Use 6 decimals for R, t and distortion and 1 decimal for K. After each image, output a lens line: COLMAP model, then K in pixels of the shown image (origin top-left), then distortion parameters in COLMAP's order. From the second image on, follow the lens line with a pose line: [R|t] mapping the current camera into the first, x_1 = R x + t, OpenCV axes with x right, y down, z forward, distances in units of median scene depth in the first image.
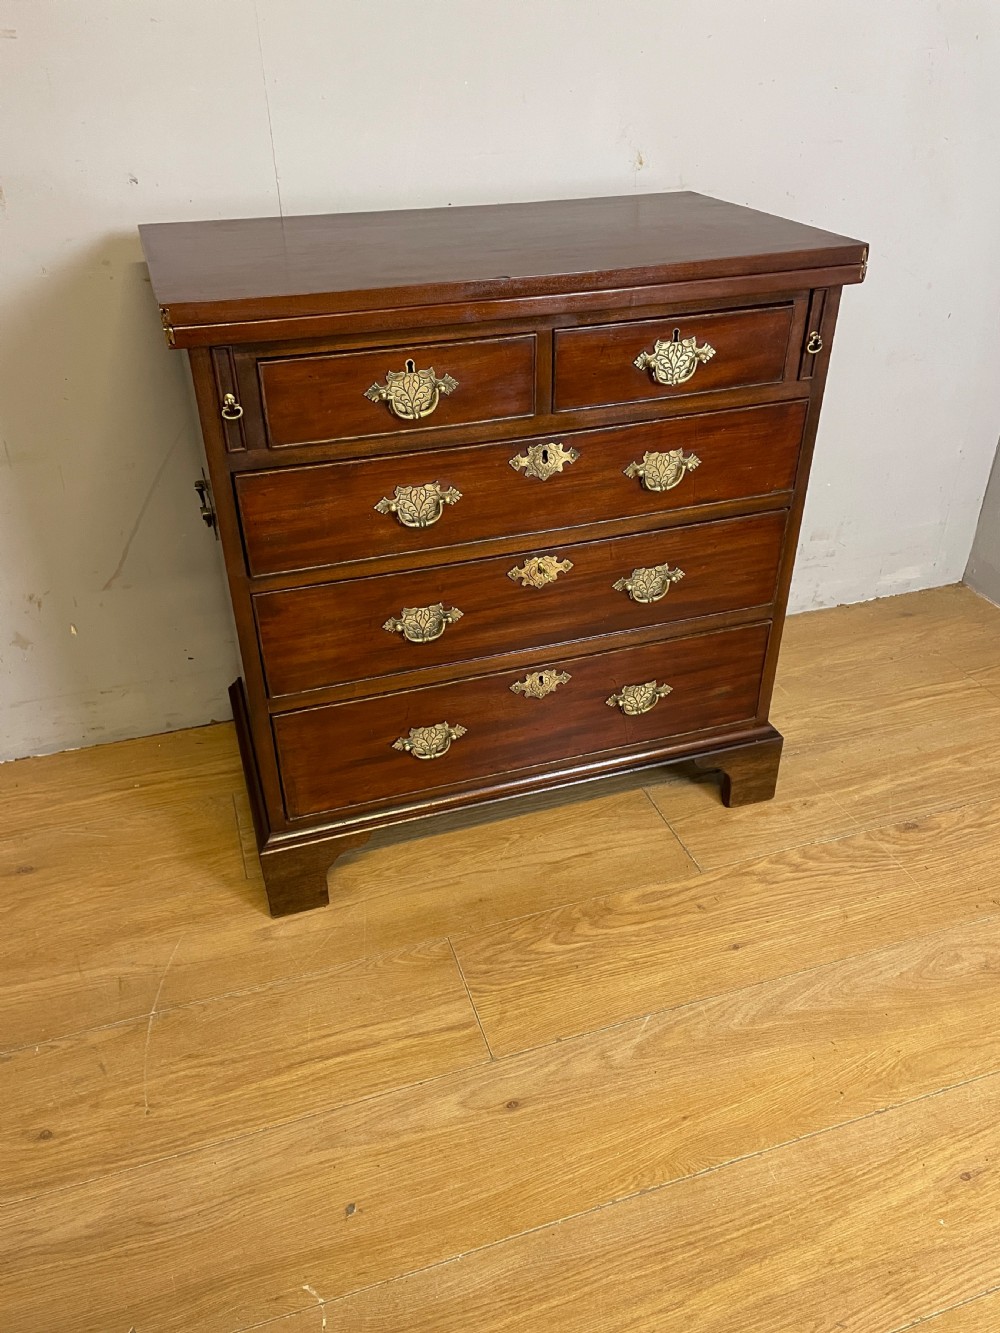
lens RADIAL K [[1012.2, 0, 505.7], [0, 1012.2, 662.1], [0, 0, 1]] dist [0.092617, -0.120443]
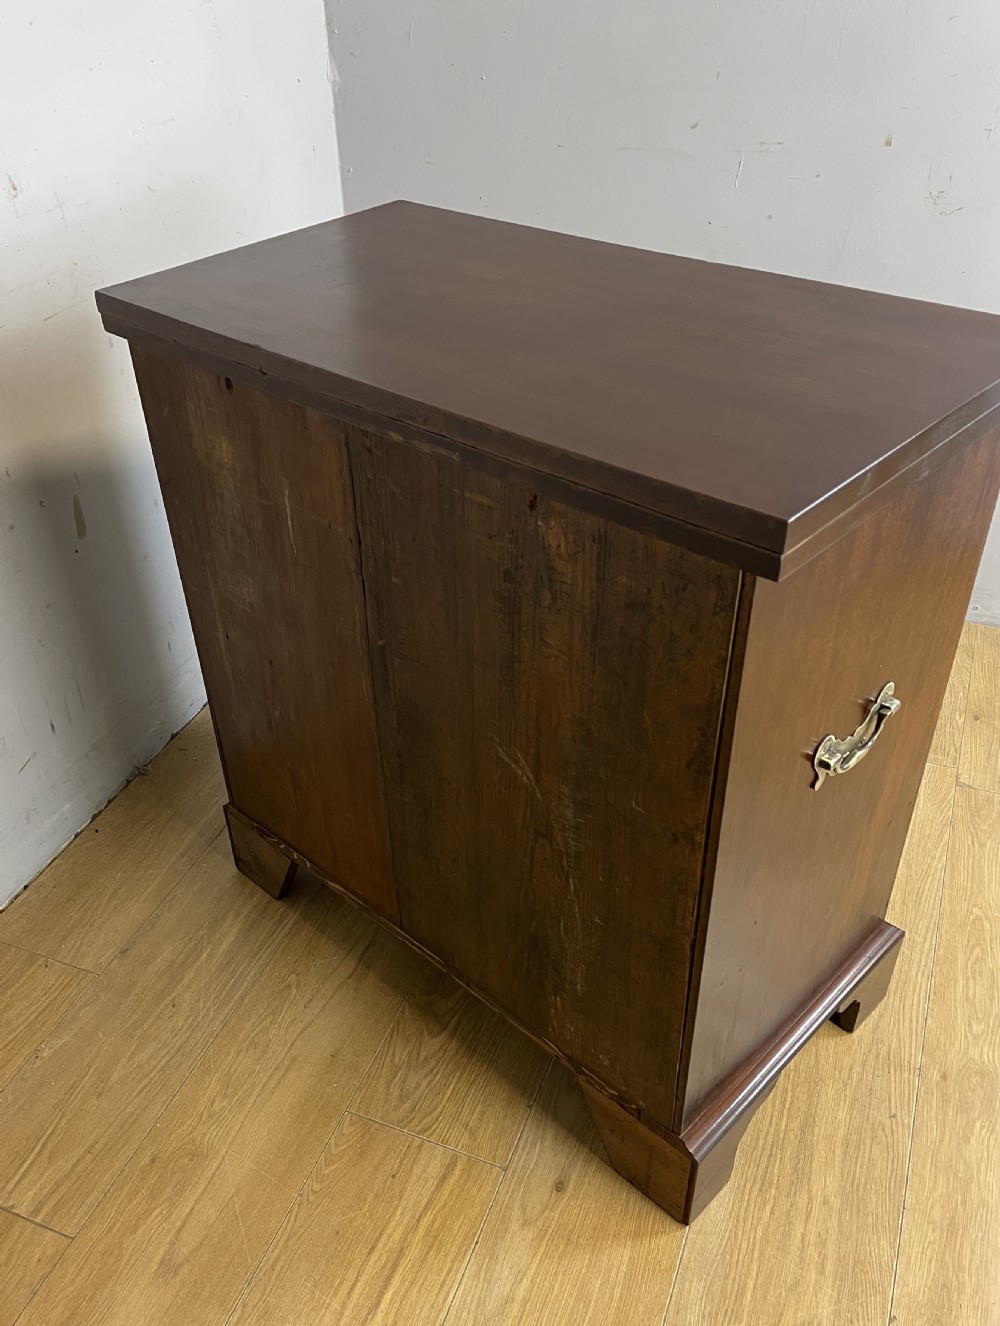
lens RADIAL K [[1143.7, 0, 440.3], [0, 1143.7, 733.5], [0, 0, 1]] dist [0.068150, -0.062913]
pose [[0.668036, -0.476245, 0.571768, -0.450701], [0.441648, 0.872159, 0.210444, -0.195638], [-0.598895, 0.111936, 0.792966, 0.160807]]
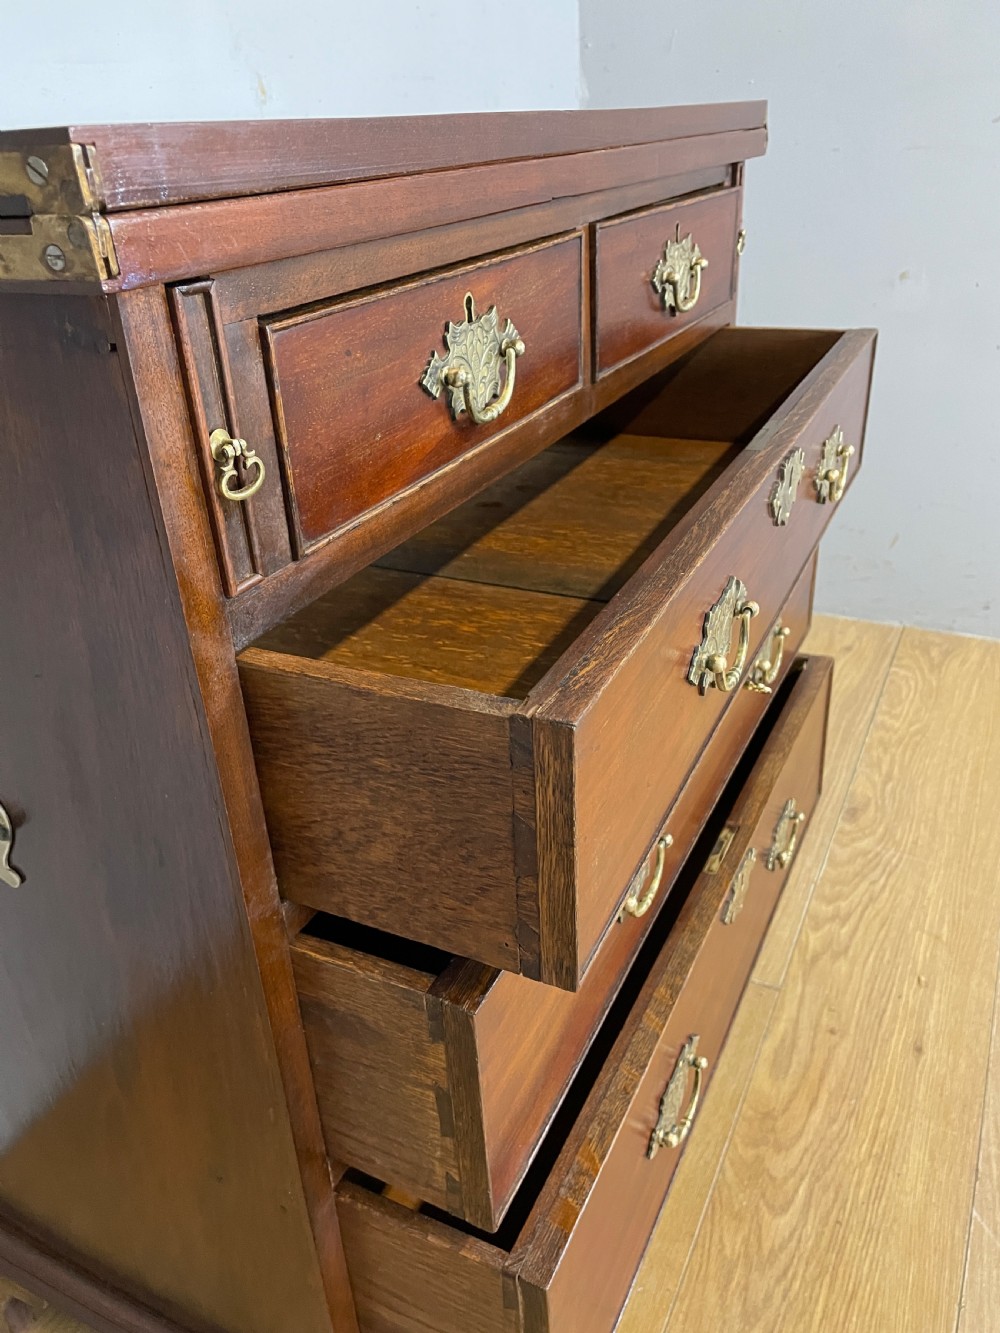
lens RADIAL K [[1012.2, 0, 496.5], [0, 1012.2, 673.8], [0, 0, 1]] dist [0.092617, -0.120443]
pose [[0.709441, -0.359467, 0.606198, -0.369715], [0.420635, 0.906111, 0.045036, -0.136283], [-0.565472, 0.223038, 0.794037, 0.576509]]
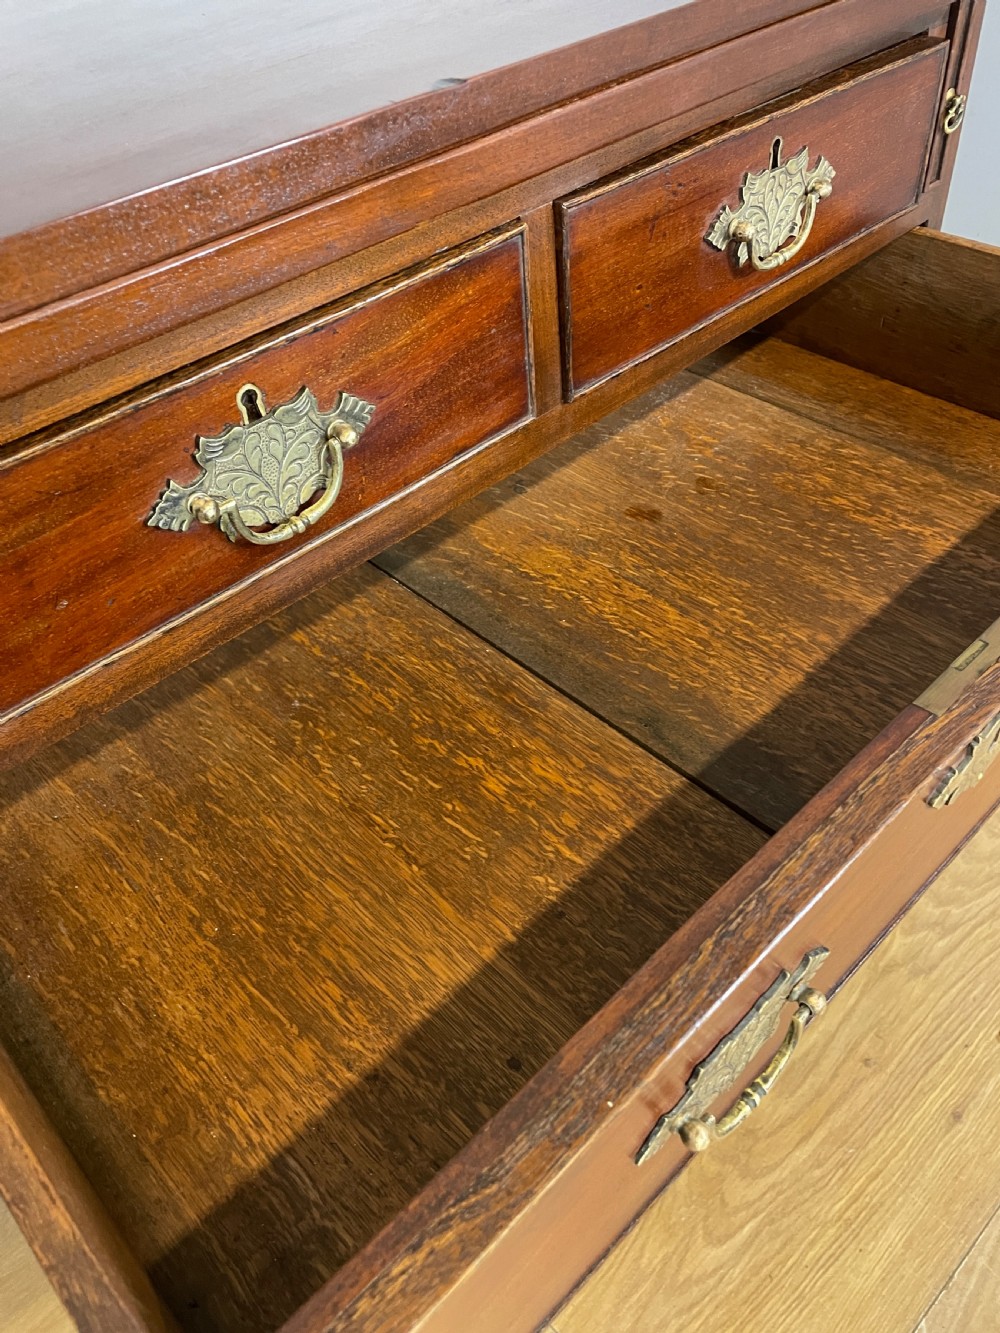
lens RADIAL K [[1012.2, 0, 506.9], [0, 1012.2, 659.3], [0, 0, 1]] dist [0.092617, -0.120443]
pose [[0.906328, -0.330116, 0.263805, -0.117606], [0.281897, 0.937390, 0.204533, -0.222995], [-0.314807, -0.111008, 0.942642, 0.557332]]
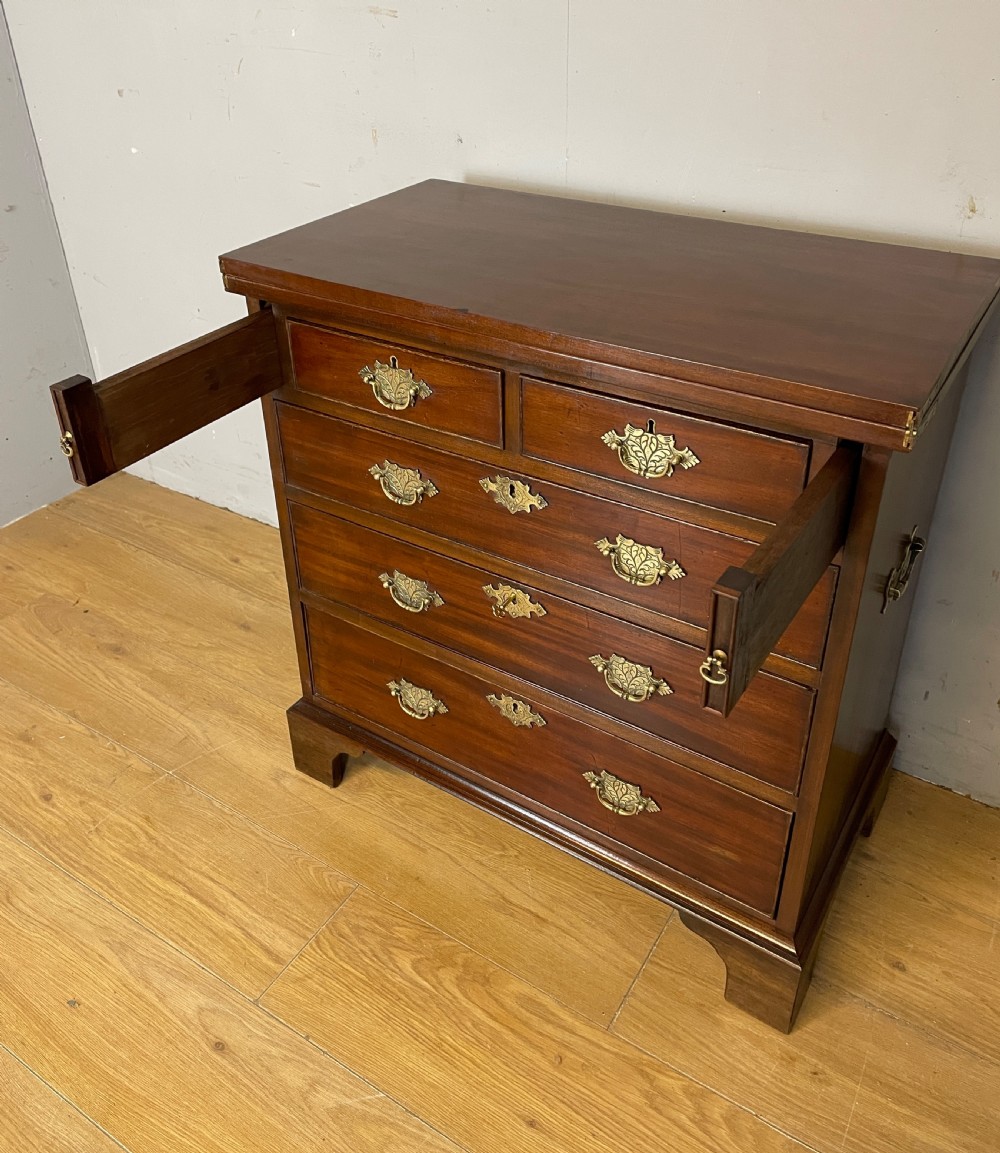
lens RADIAL K [[1011.4, 0, 502.0], [0, 1011.4, 472.9], [0, 0, 1]] dist [0.098600, -0.125628]
pose [[0.625384, 0.383289, -0.679694, 0.629008], [-0.414806, 0.901078, 0.126469, -0.317580], [0.660932, 0.202850, 0.722510, 0.301682]]
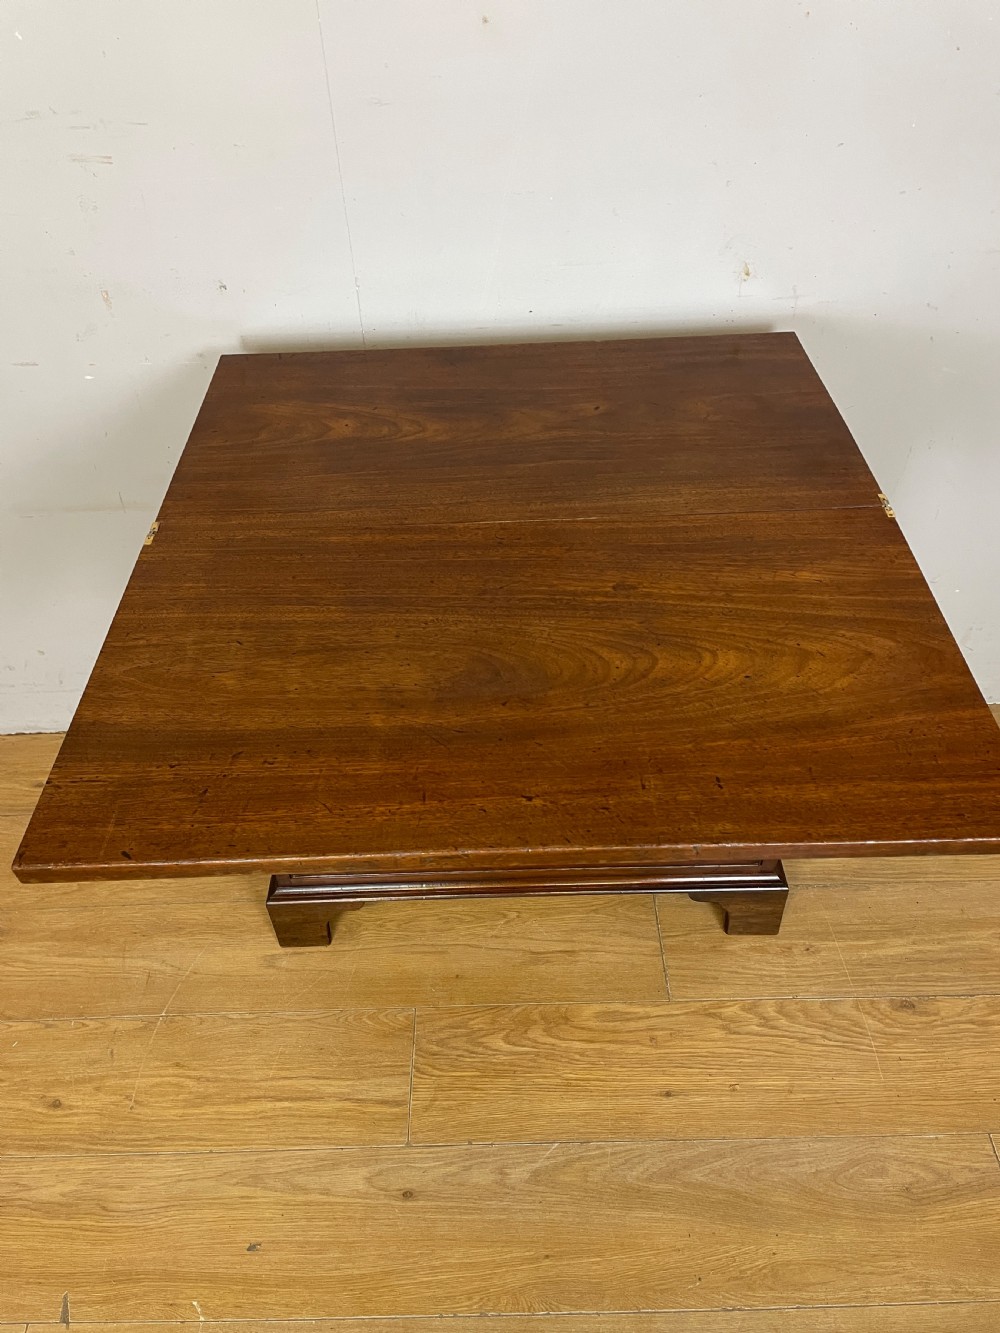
lens RADIAL K [[1012.2, 0, 499.7], [0, 1012.2, 657.4], [0, 0, 1]] dist [0.092617, -0.120443]
pose [[0.950964, 0.186448, -0.246790, 0.259689], [-0.142200, 0.972113, 0.186483, -0.357813], [0.274677, -0.142245, 0.950957, 0.019599]]
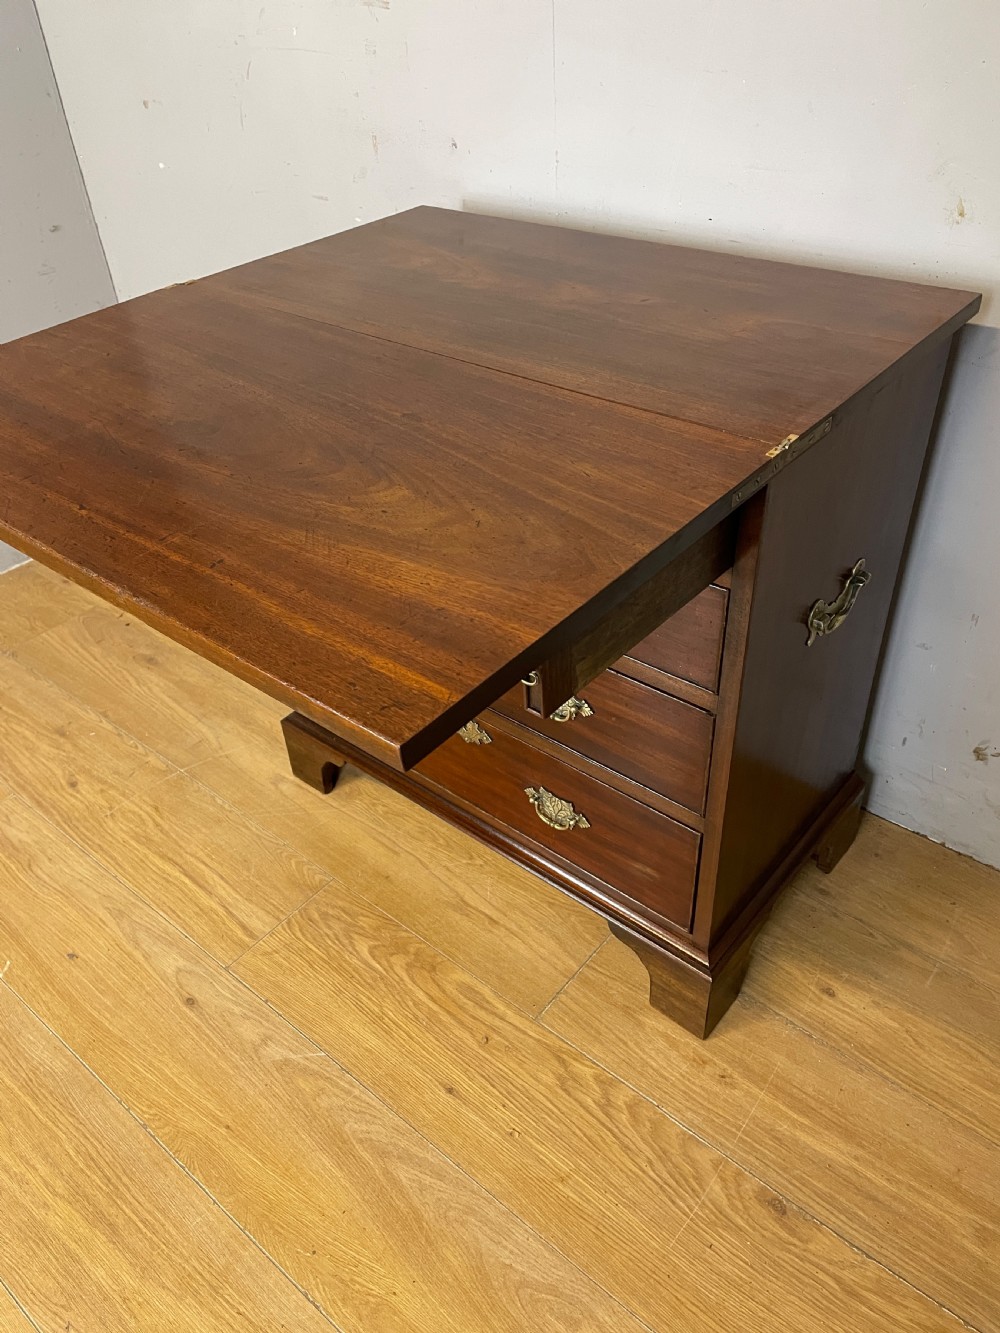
lens RADIAL K [[1012.2, 0, 492.4], [0, 1012.2, 668.1], [0, 0, 1]] dist [0.092617, -0.120443]
pose [[0.515964, 0.503371, -0.693108, 0.751762], [-0.423061, 0.853305, 0.304779, -0.366857], [0.744849, 0.135972, 0.653231, 0.417473]]
